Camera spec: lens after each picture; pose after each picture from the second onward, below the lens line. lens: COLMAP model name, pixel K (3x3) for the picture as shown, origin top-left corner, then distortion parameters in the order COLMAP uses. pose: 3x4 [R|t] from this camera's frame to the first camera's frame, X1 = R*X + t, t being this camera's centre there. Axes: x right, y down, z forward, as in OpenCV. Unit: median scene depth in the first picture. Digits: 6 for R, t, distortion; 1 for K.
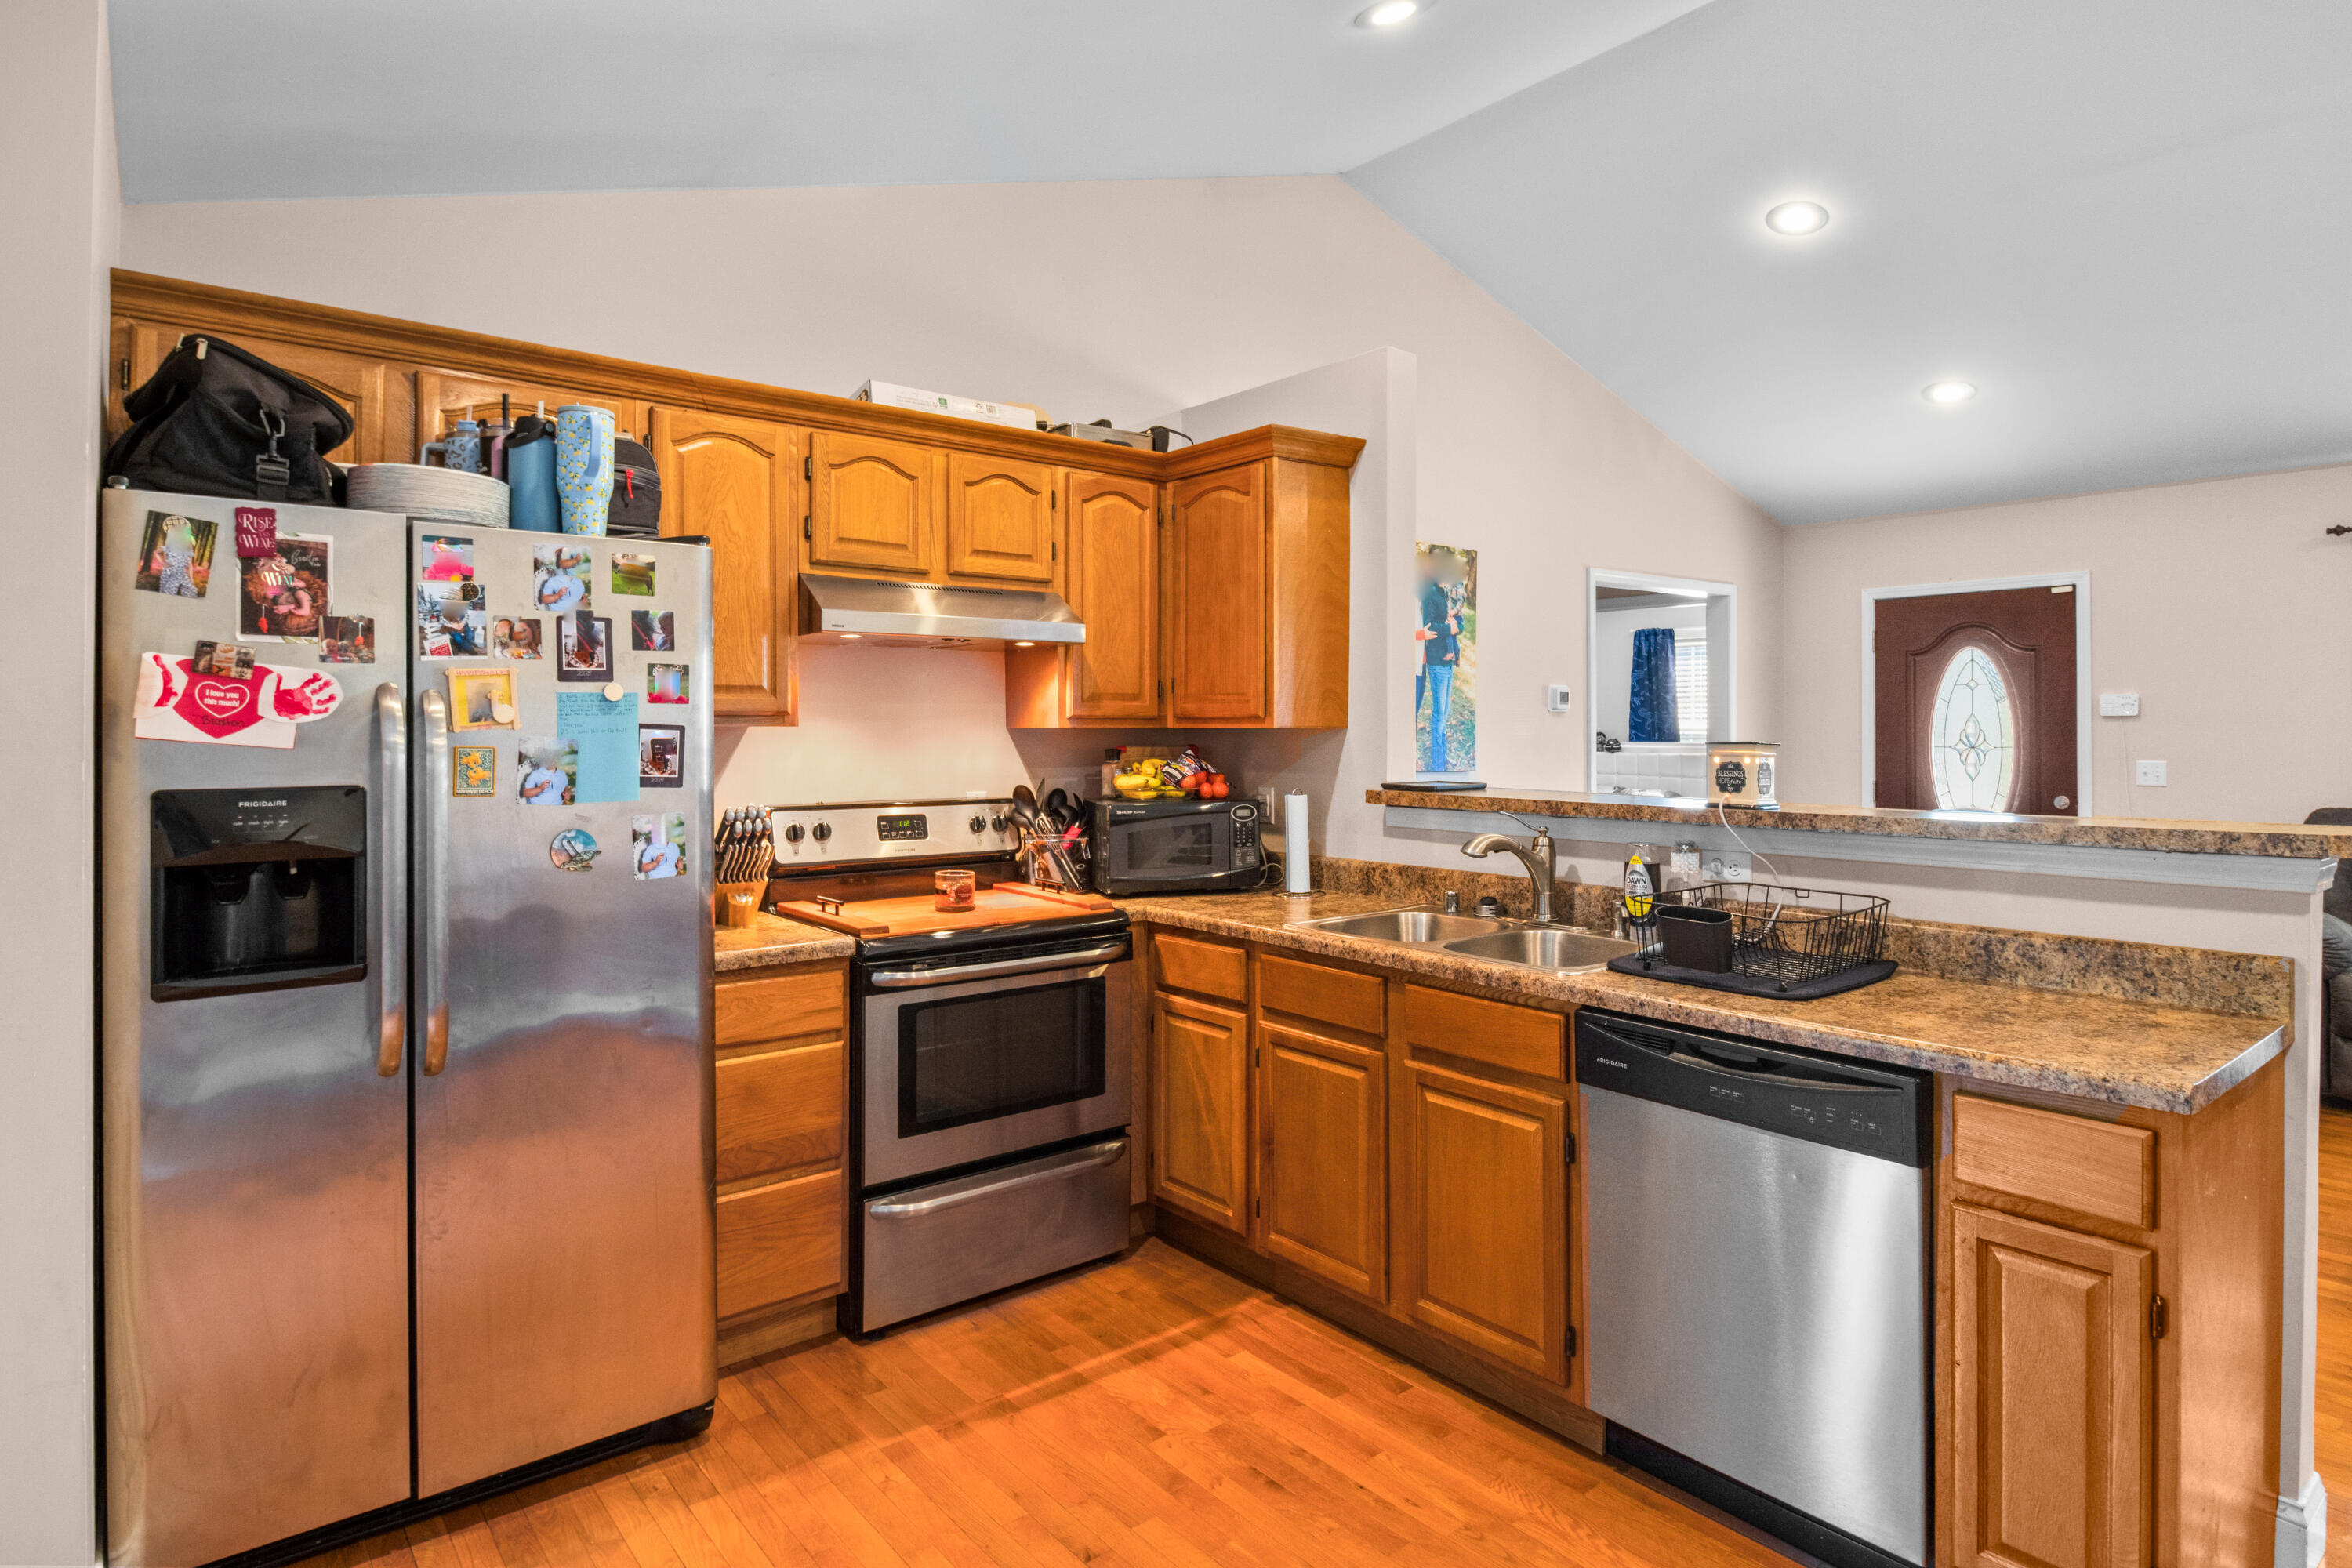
lens RADIAL K [[1244.7, 0, 1184.3], [0, 1244.7, 720.6], [0, 0, 1]] dist [-0.003200, -0.007700]
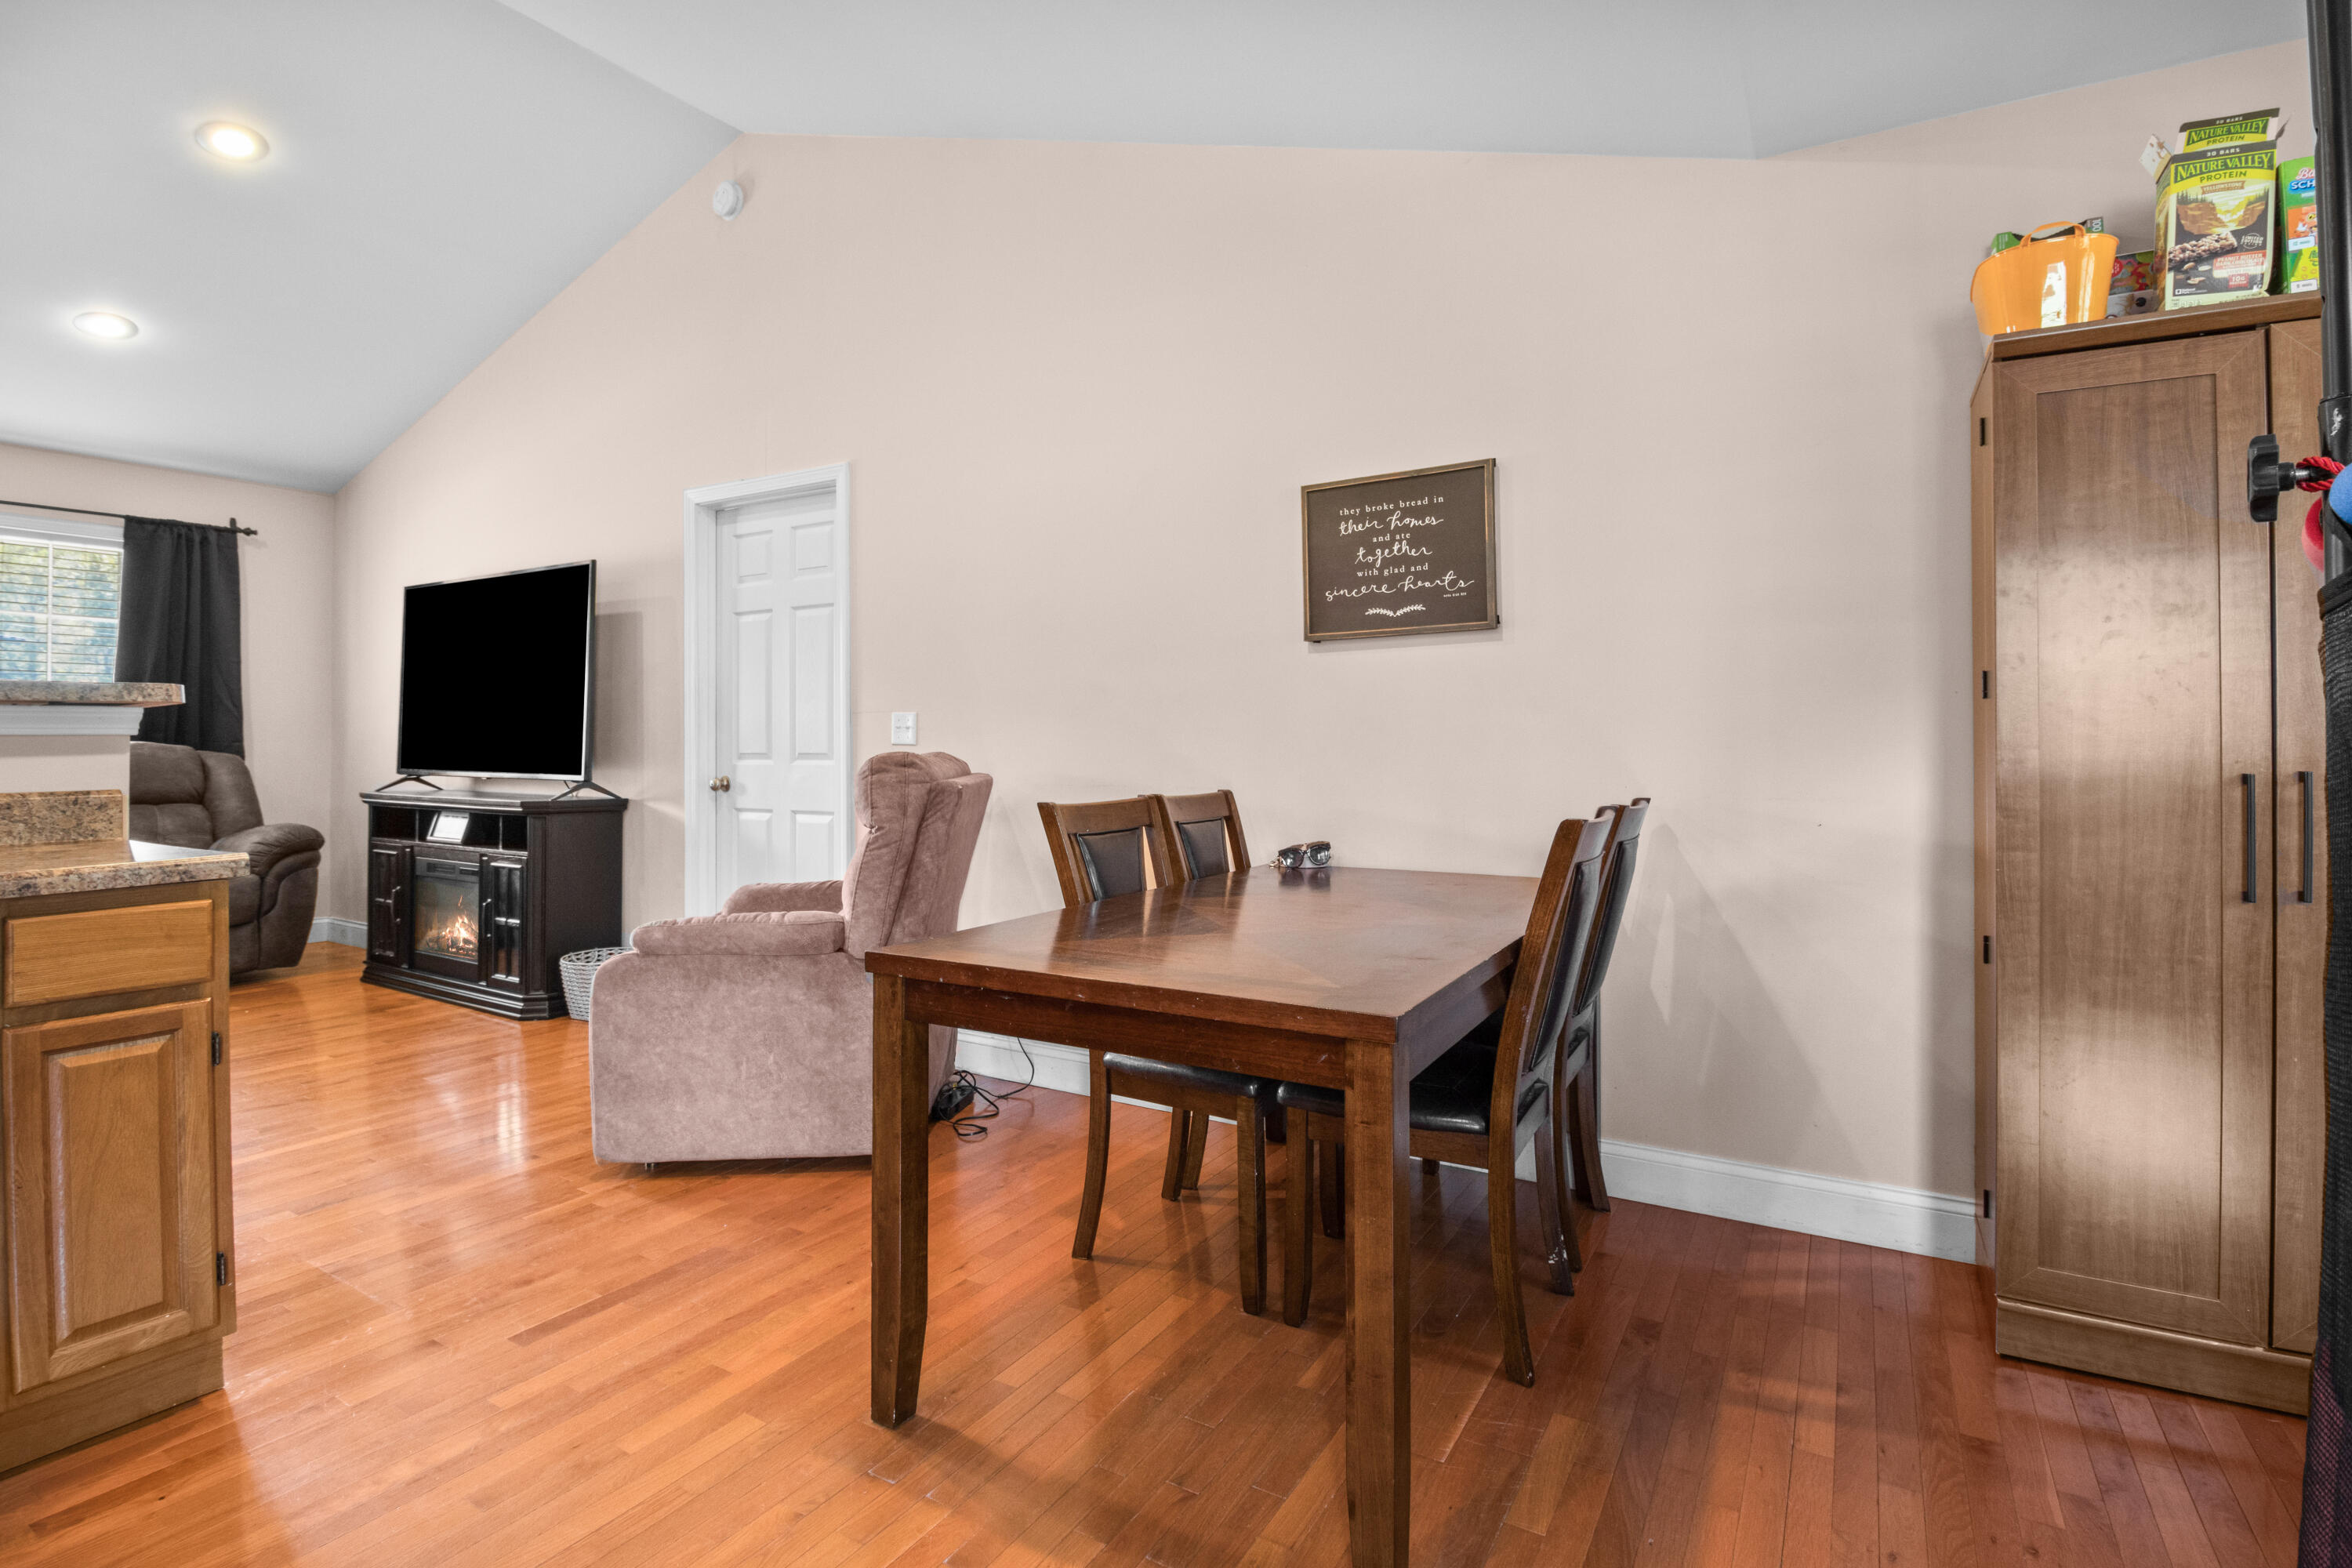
lens RADIAL K [[1117.4, 0, 1209.2], [0, 1117.4, 733.5], [0, 0, 1]] dist [-0.003468, -0.010335]
pose [[-0.353846, 0.006487, 0.935281, -0.327687], [-0.003638, 0.999959, -0.008312, 0.094300], [-0.935297, -0.006344, -0.353808, 0.250402]]
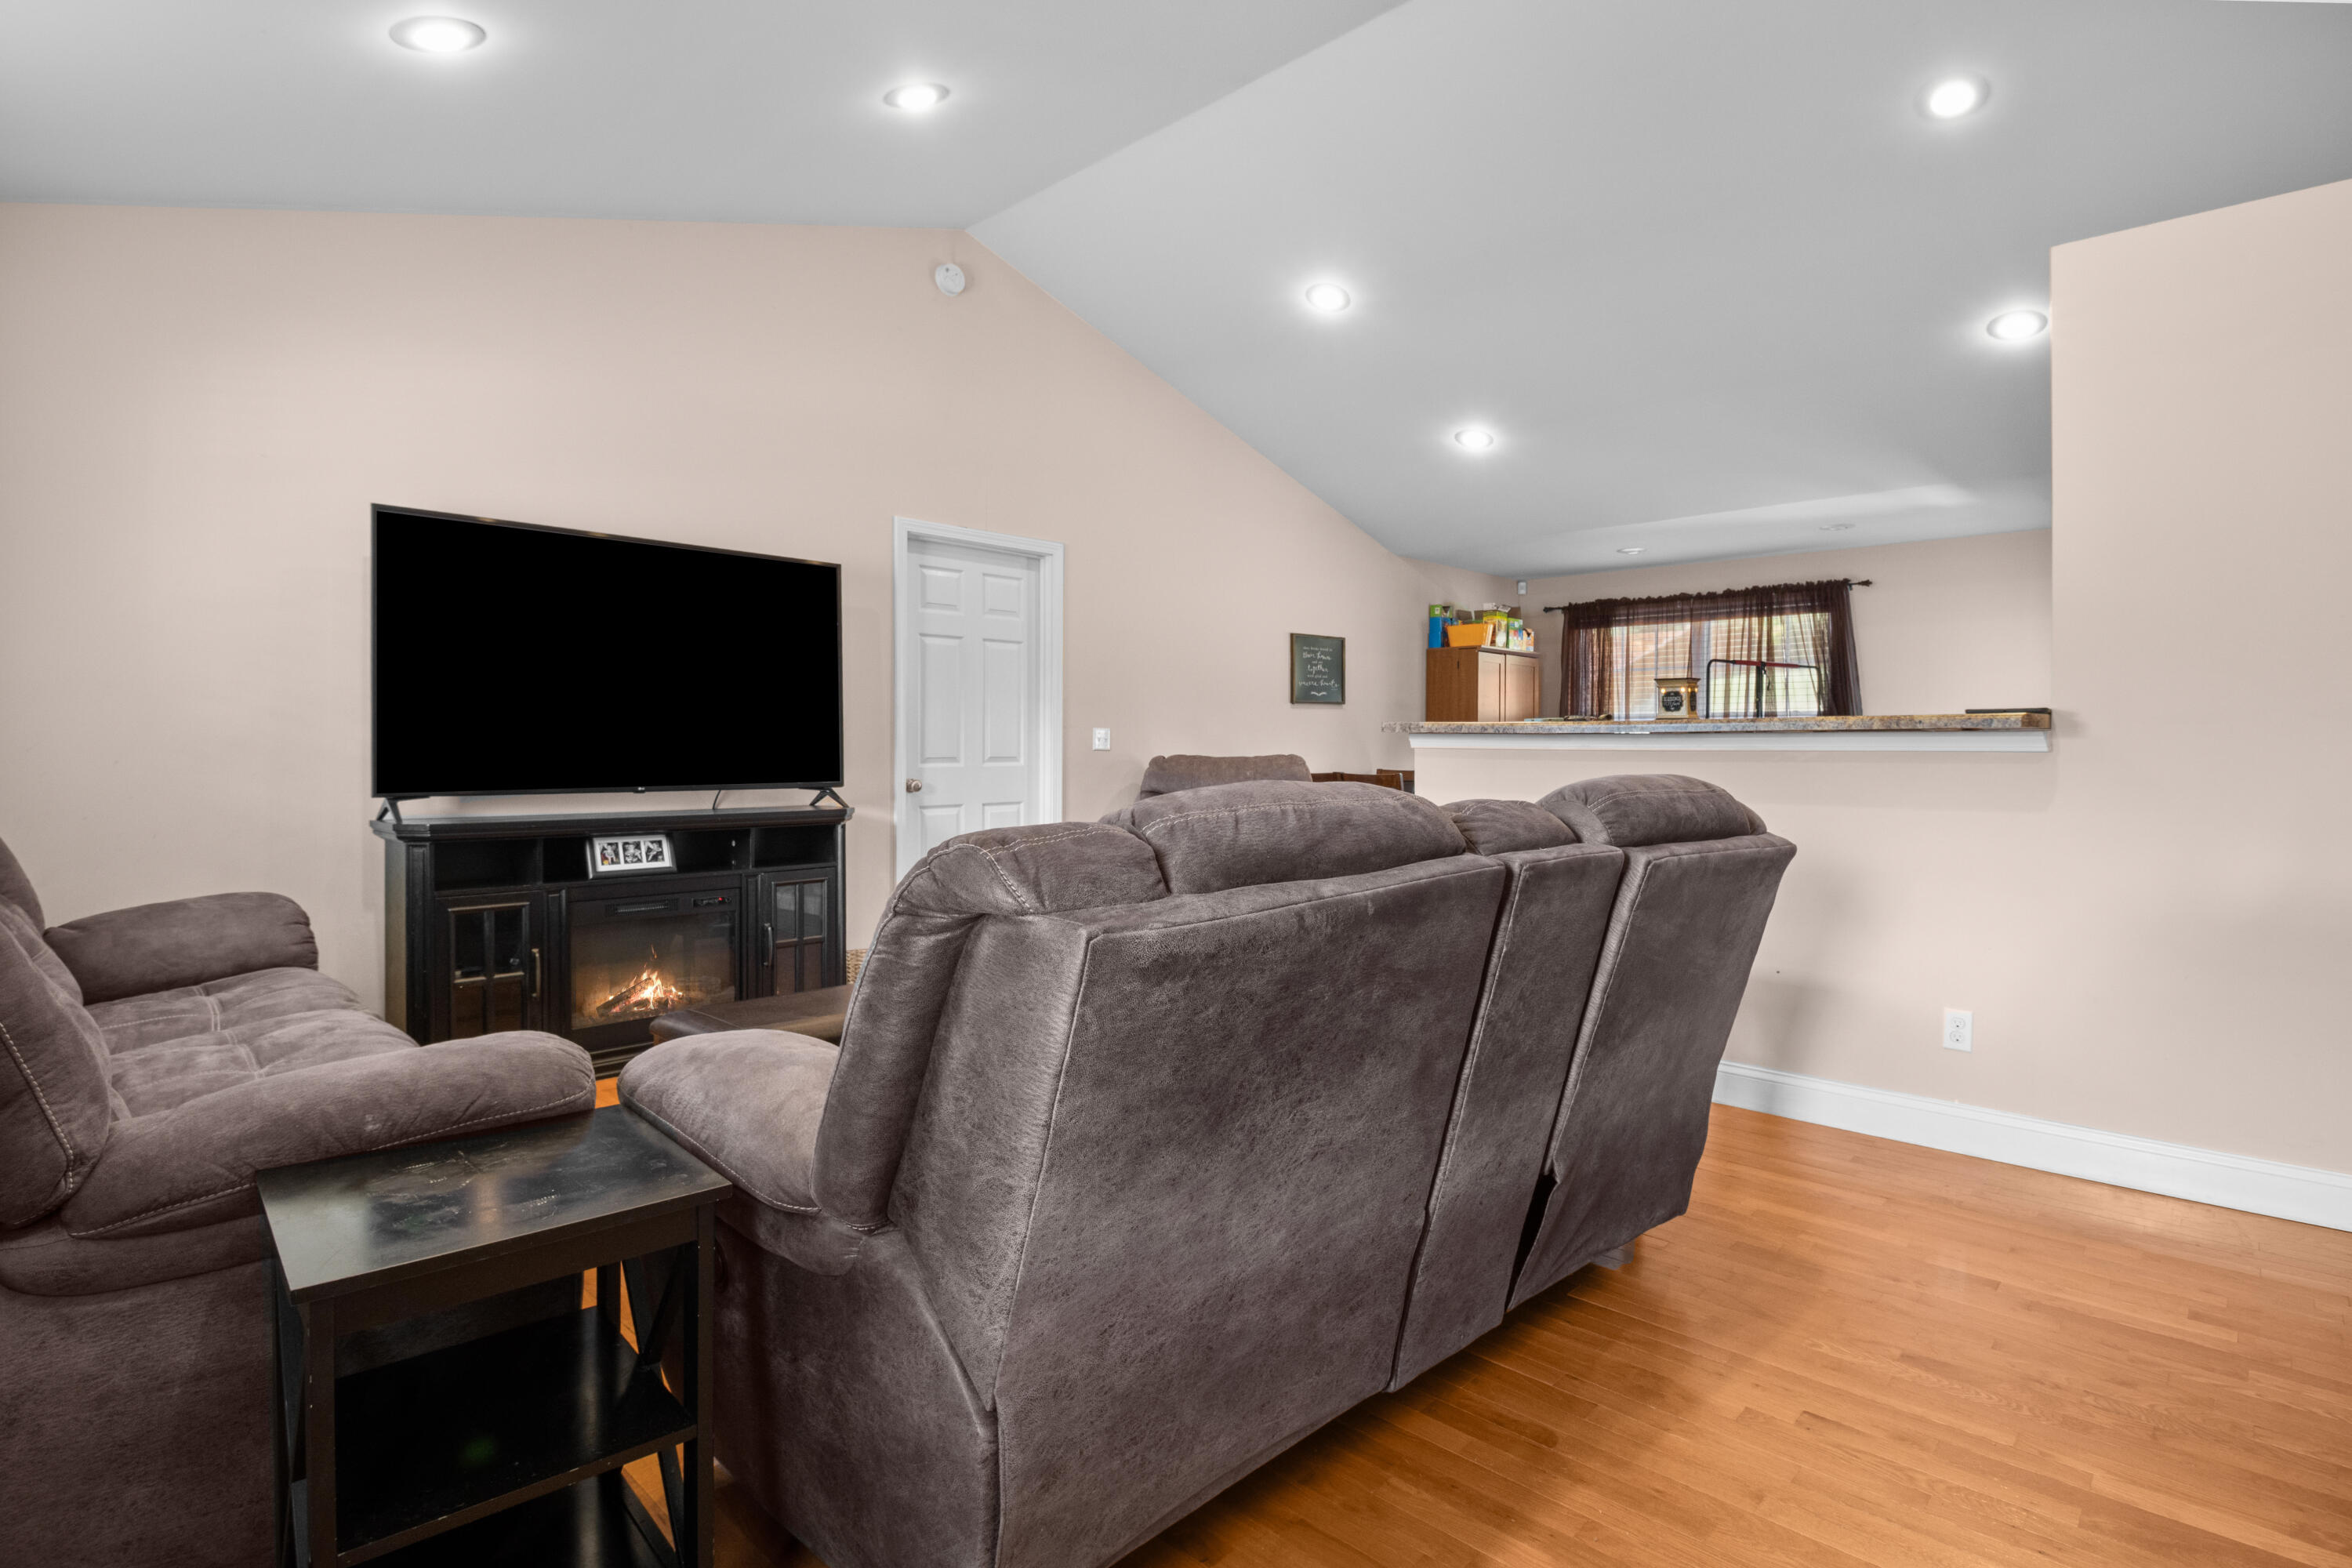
lens RADIAL K [[1164.8, 0, 1198.3], [0, 1164.8, 763.3], [0, 0, 1]] dist [-0.024805, -0.000500]
pose [[-0.990433, -0.002047, -0.137982, 1.131178], [-0.003130, 0.999966, 0.007633, 0.103710], [0.137961, 0.007991, -0.990405, 2.128286]]
